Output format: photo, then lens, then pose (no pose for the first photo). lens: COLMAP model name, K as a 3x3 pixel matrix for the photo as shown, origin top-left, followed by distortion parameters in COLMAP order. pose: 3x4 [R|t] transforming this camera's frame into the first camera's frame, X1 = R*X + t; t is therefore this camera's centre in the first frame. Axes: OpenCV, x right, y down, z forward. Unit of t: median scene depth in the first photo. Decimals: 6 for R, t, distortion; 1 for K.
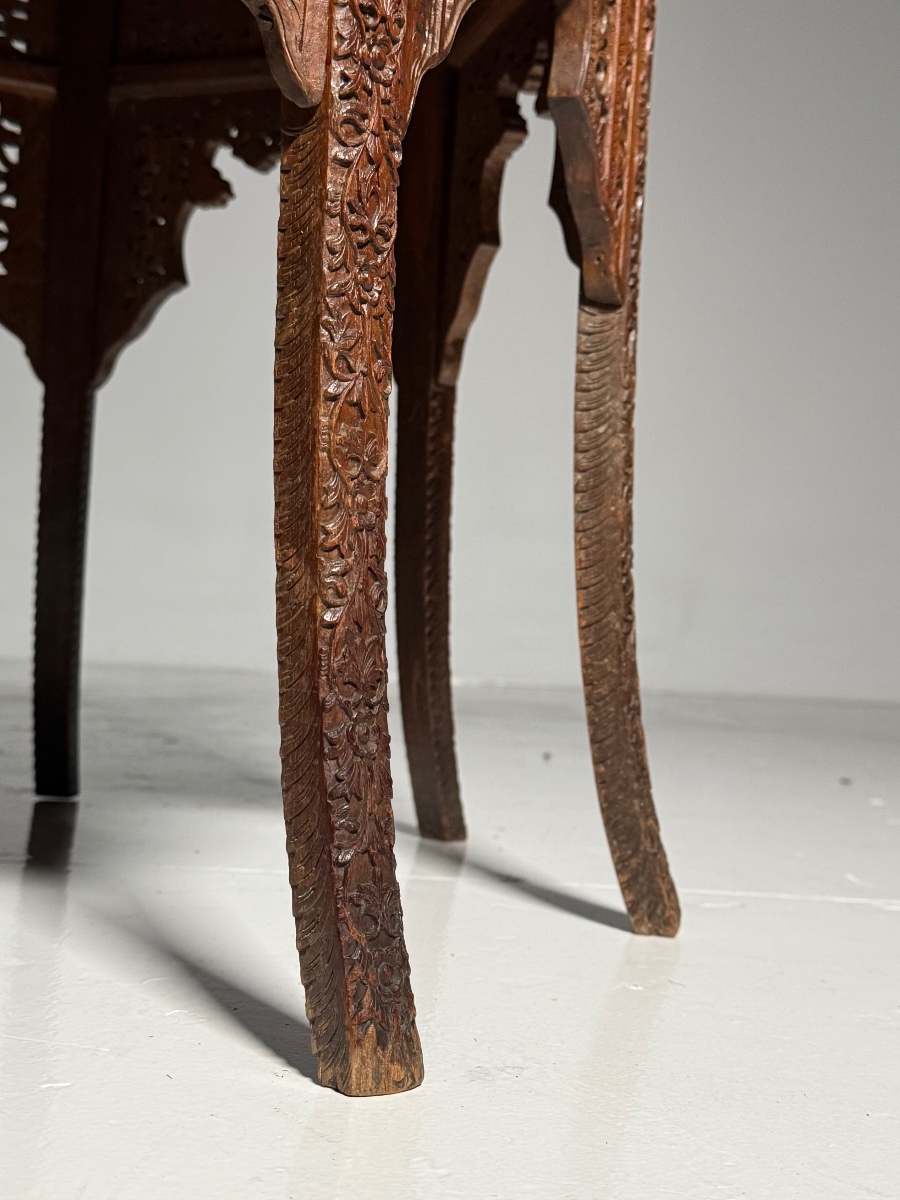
lens RADIAL K [[1568.0, 0, 478.4], [0, 1568.0, 595.5], [0, 0, 1]] dist [0.110050, -0.063685]
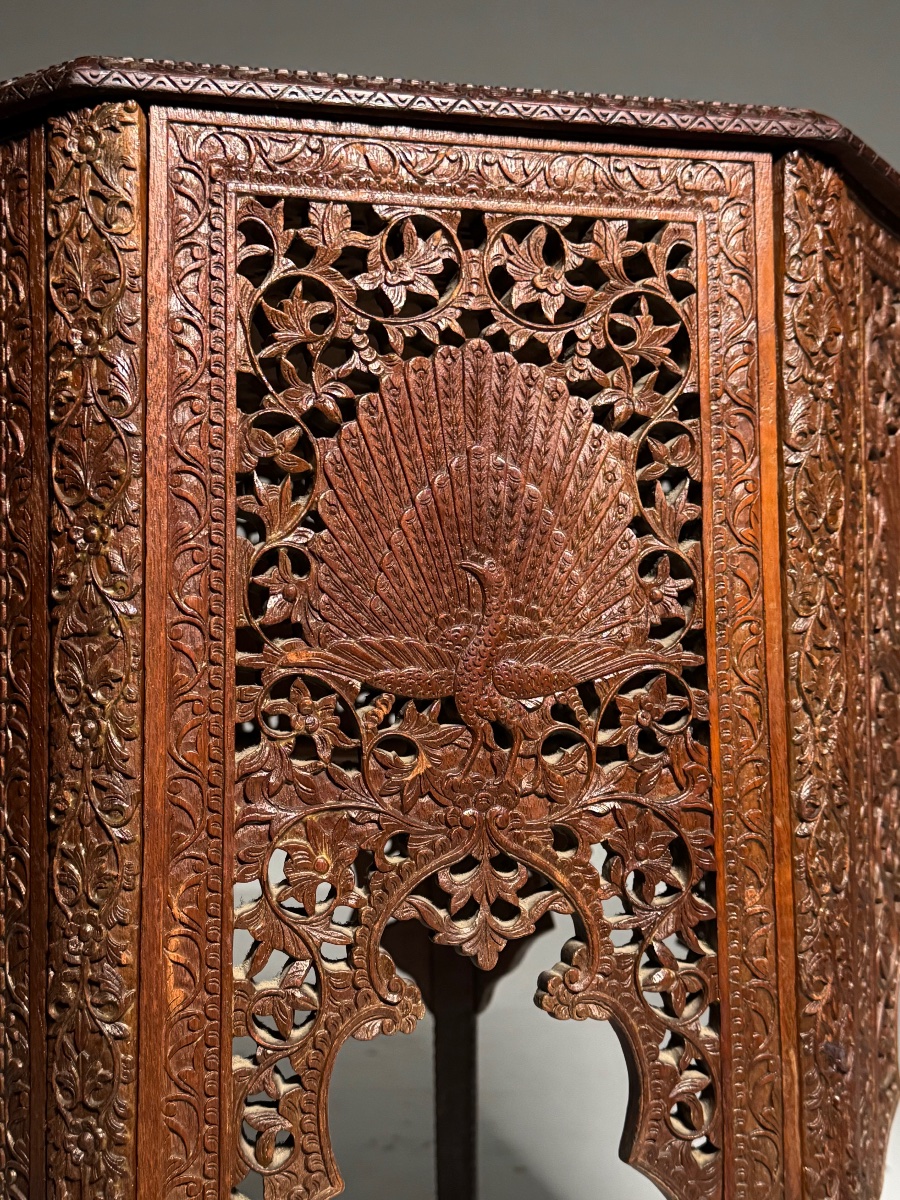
lens RADIAL K [[1567.7, 0, 450.0], [0, 1567.7, 600.0], [0, 0, 1]] dist [0.186384, -0.419237]
pose [[0.982353, -0.078313, -0.169853, -0.074041], [0.069176, 0.995854, -0.059075, -0.549367], [0.173775, 0.046282, 0.983697, -0.187869]]
